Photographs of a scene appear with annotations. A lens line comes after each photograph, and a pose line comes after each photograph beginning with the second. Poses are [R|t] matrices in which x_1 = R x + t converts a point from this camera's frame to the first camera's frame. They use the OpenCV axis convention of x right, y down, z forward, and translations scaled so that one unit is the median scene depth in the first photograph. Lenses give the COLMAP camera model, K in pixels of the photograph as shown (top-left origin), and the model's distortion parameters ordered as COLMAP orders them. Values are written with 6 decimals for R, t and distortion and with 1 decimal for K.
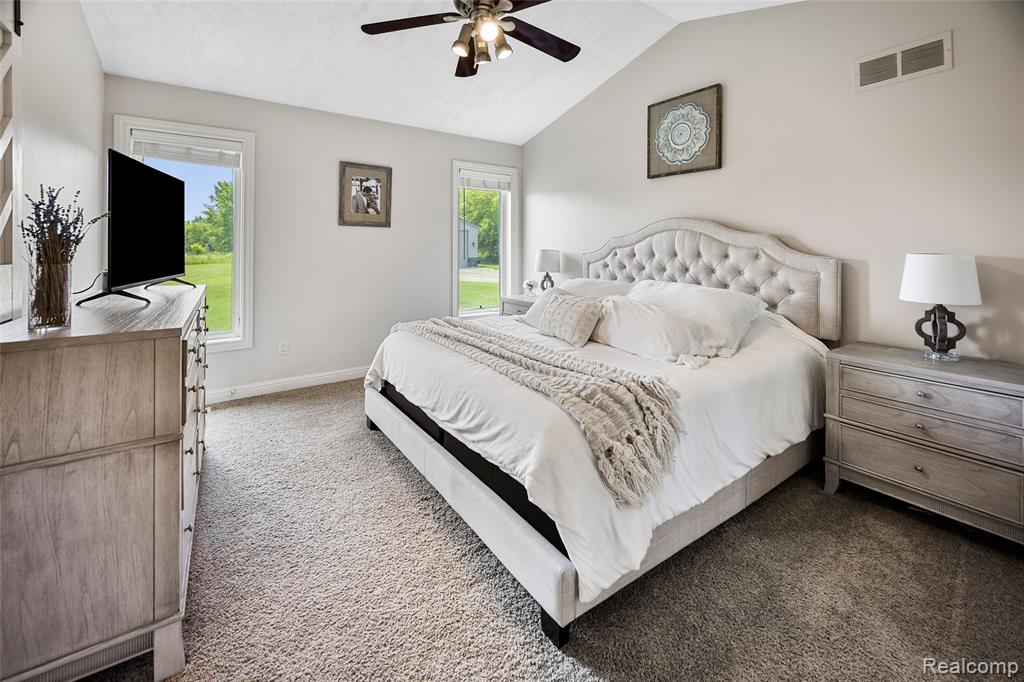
lens RADIAL K [[413.0, 0, 507.7], [0, 413.0, 257.7], [0, 0, 1]] dist [-0.000907, 0.000047]
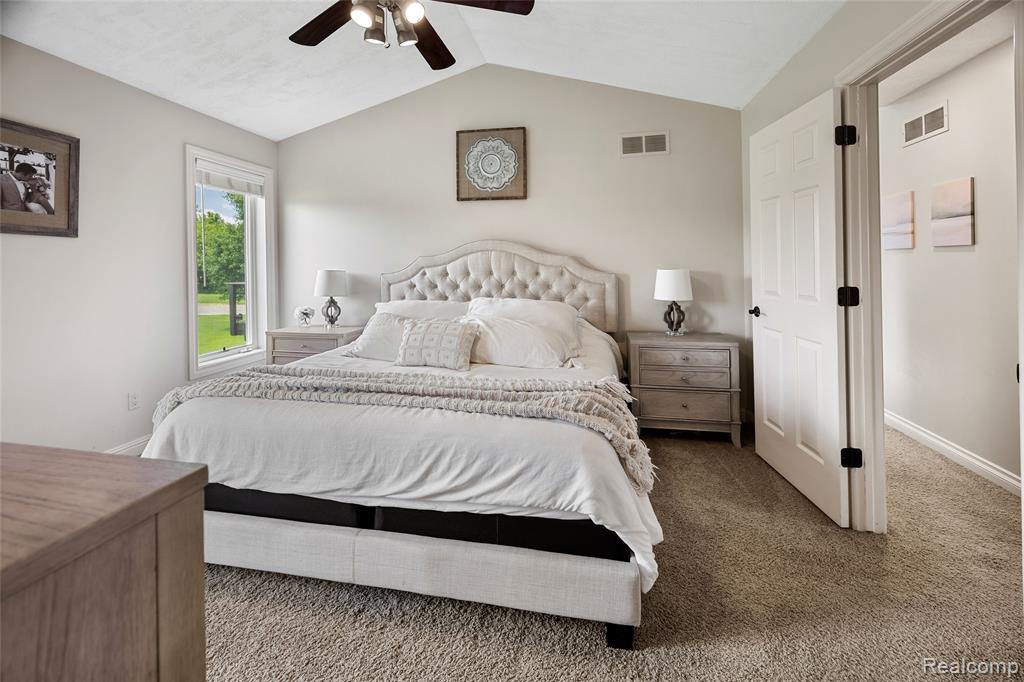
lens RADIAL K [[413.9, 0, 510.6], [0, 413.9, 271.6], [0, 0, 1]] dist [0.000236, -0.000056]
pose [[0.723768, -0.017966, 0.689810, -0.332975], [0.025392, 0.999677, -0.000605, -0.009895], [-0.689576, 0.017953, 0.723990, 0.177668]]
